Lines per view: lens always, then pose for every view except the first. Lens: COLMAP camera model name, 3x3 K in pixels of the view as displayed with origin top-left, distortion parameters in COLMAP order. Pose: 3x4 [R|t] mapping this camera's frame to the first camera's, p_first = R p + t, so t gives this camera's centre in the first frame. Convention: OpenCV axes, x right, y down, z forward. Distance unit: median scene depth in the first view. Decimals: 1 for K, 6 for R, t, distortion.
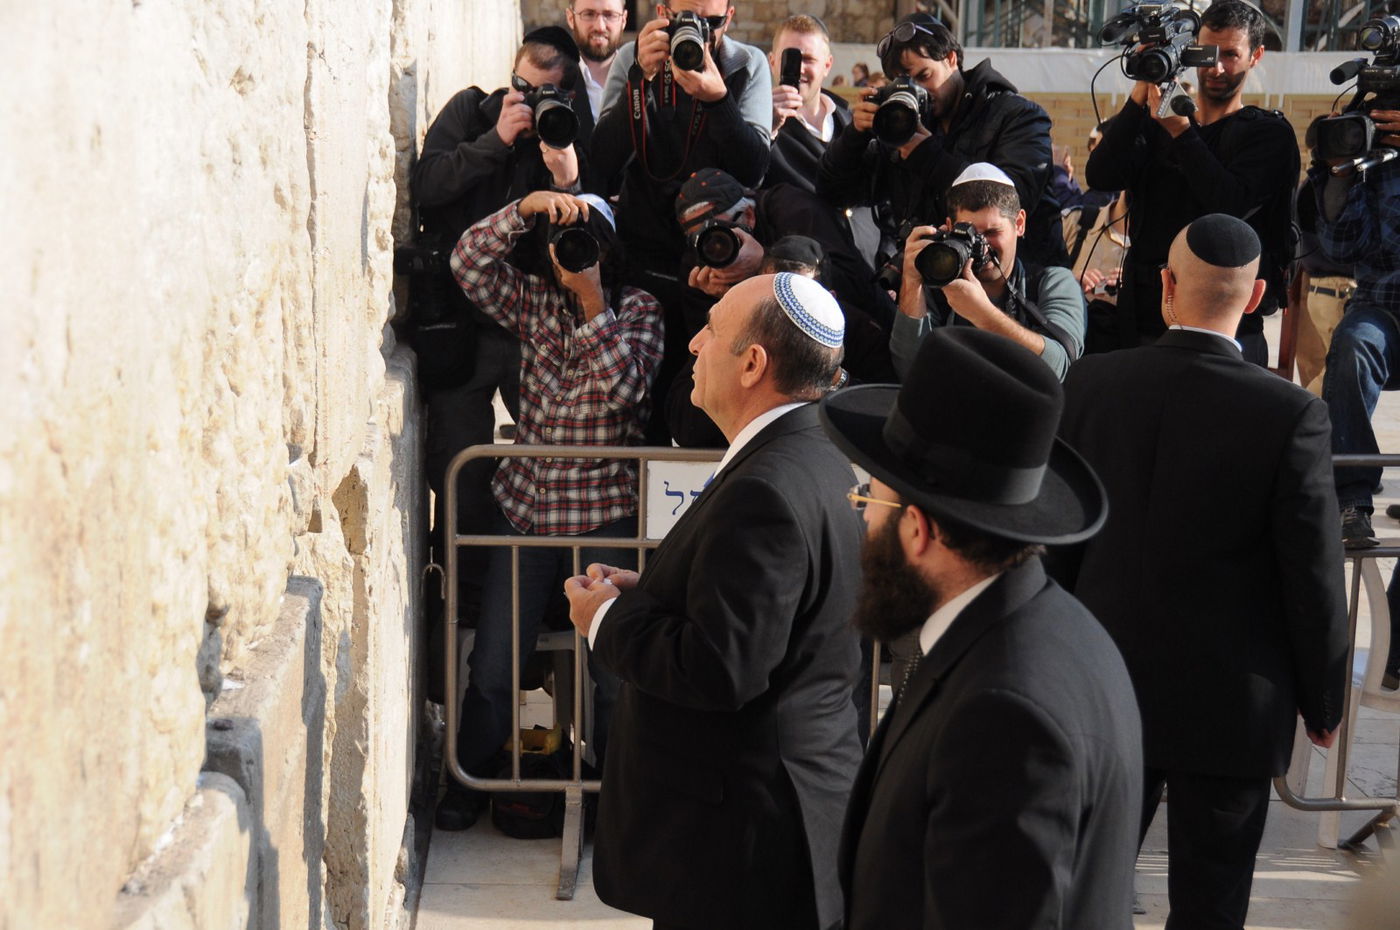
lens RADIAL K [[2470.7, 0, 700.0], [0, 2470.7, 465.0], [0, 0, 1]] dist [0.270123, 0.265826]
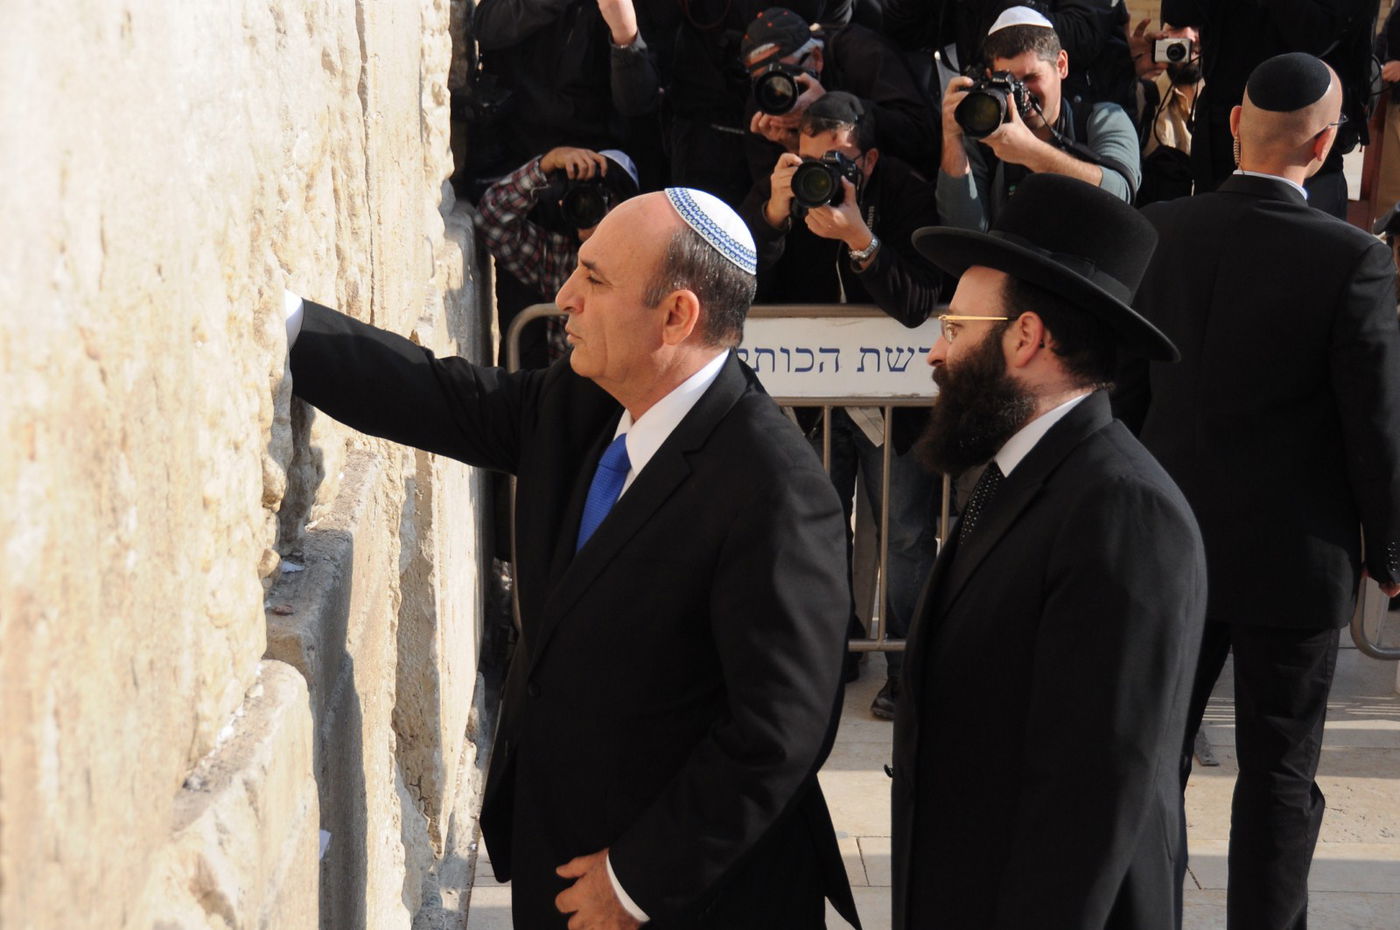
lens RADIAL K [[2470.7, 0, 700.0], [0, 2470.7, 465.0], [0, 0, 1]] dist [0.270123, 0.265826]
pose [[0.999549, -0.011031, -0.027933, 0.002532], [0.012834, 0.997788, 0.065230, -0.016777], [0.027152, -0.065559, 0.997479, 0.027614]]
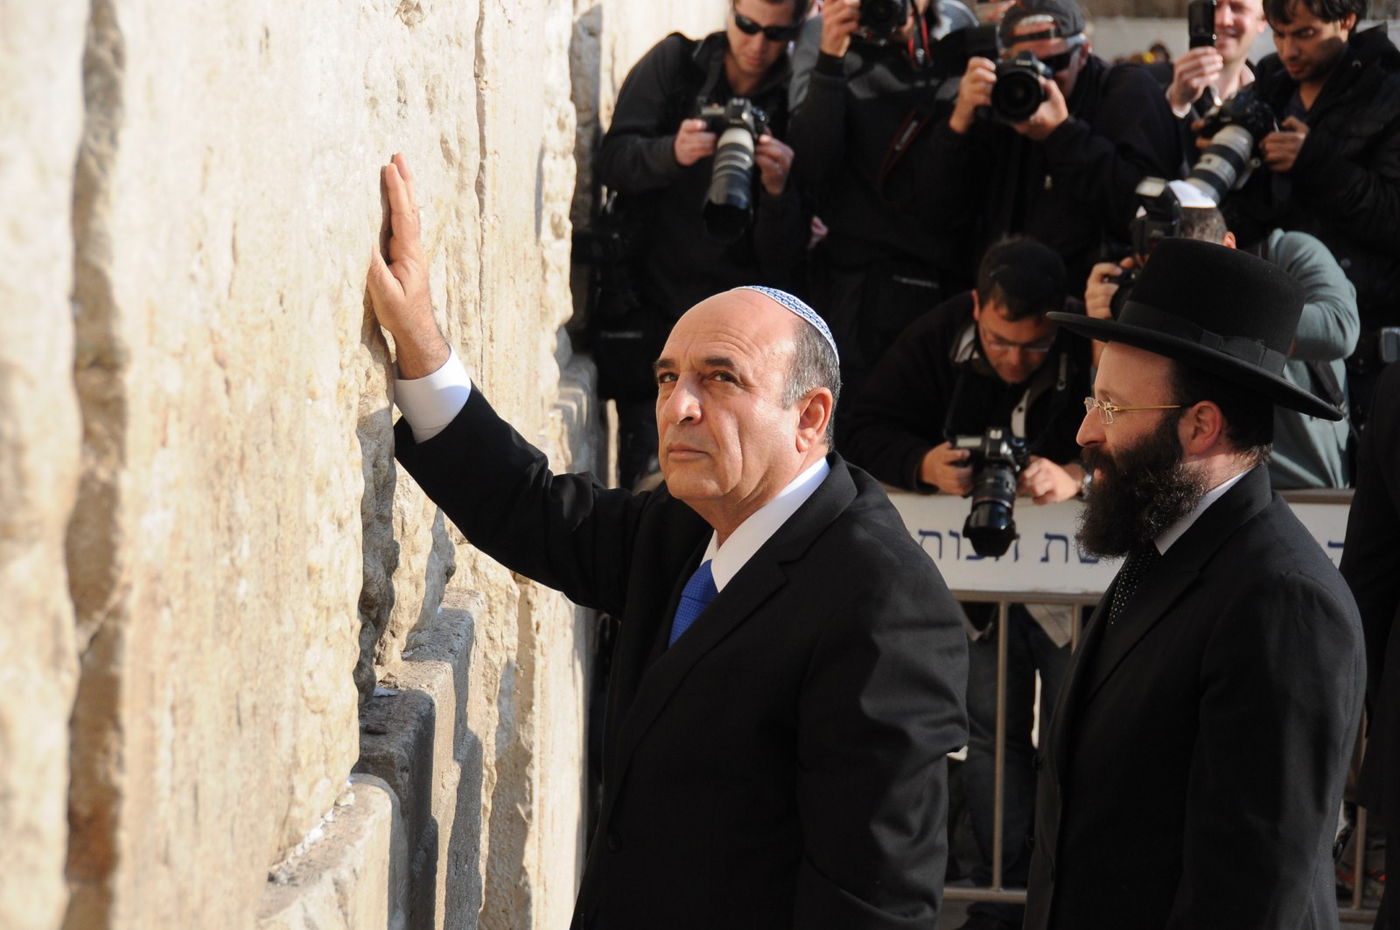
lens RADIAL K [[3100.0, 0, 700.0], [0, 3100.0, 465.0], [0, 0, 1]] dist [0.483988, -0.229149]
pose [[0.996752, 0.014375, -0.079242, 0.011817], [-0.016644, 0.999468, -0.028049, 0.042646], [0.078797, 0.029277, 0.996461, -0.107608]]
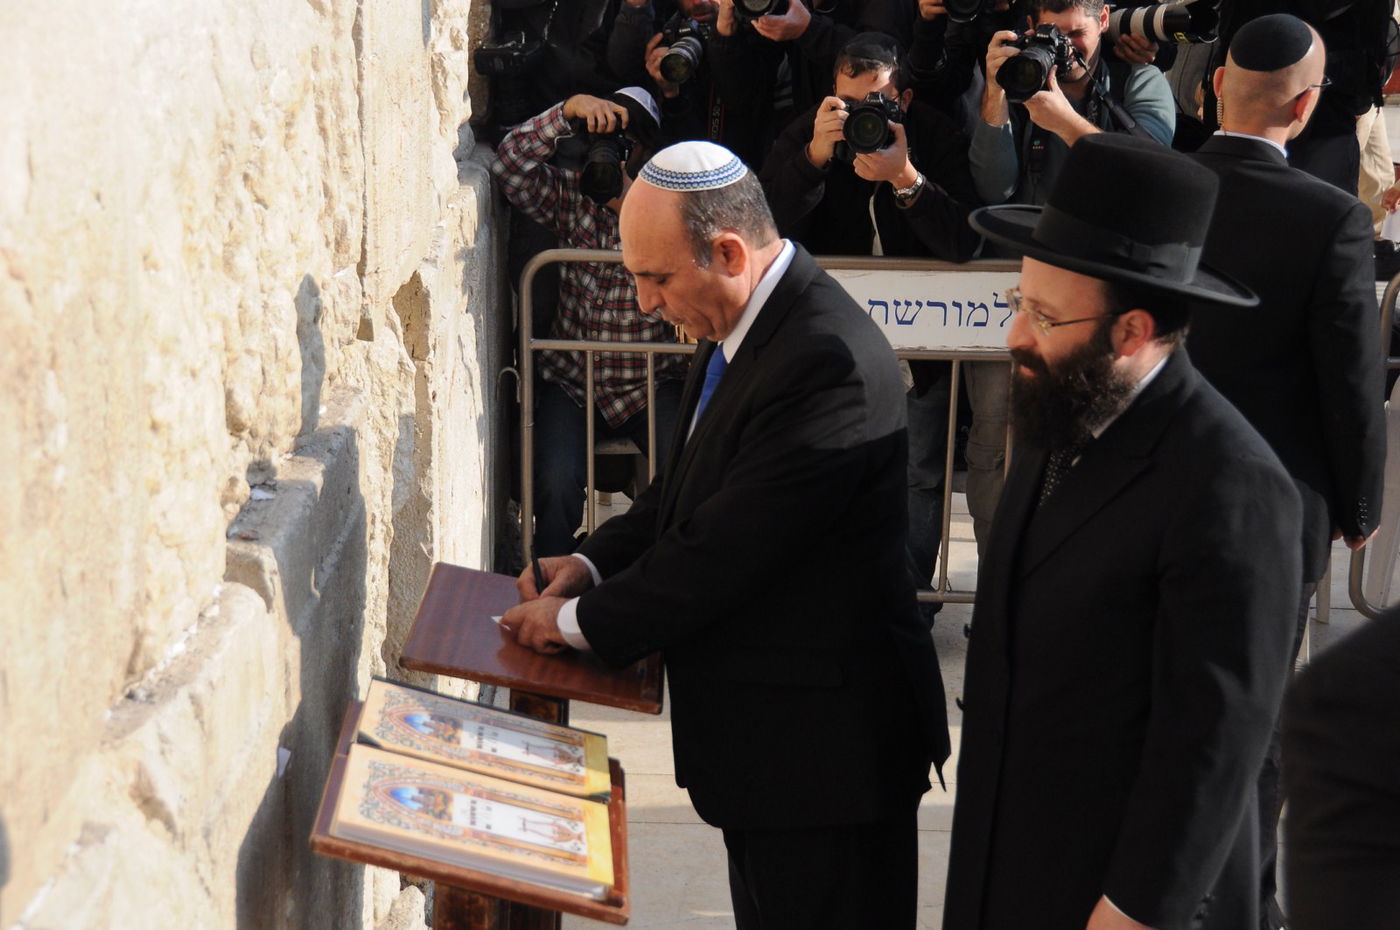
lens RADIAL K [[2470.7, 0, 700.0], [0, 2470.7, 465.0], [0, 0, 1]] dist [0.270123, 0.265826]
pose [[0.998616, 0.013761, -0.050756, 0.047950], [-0.009474, 0.996441, 0.083760, -0.012576], [0.051728, -0.083163, 0.995192, 0.000213]]
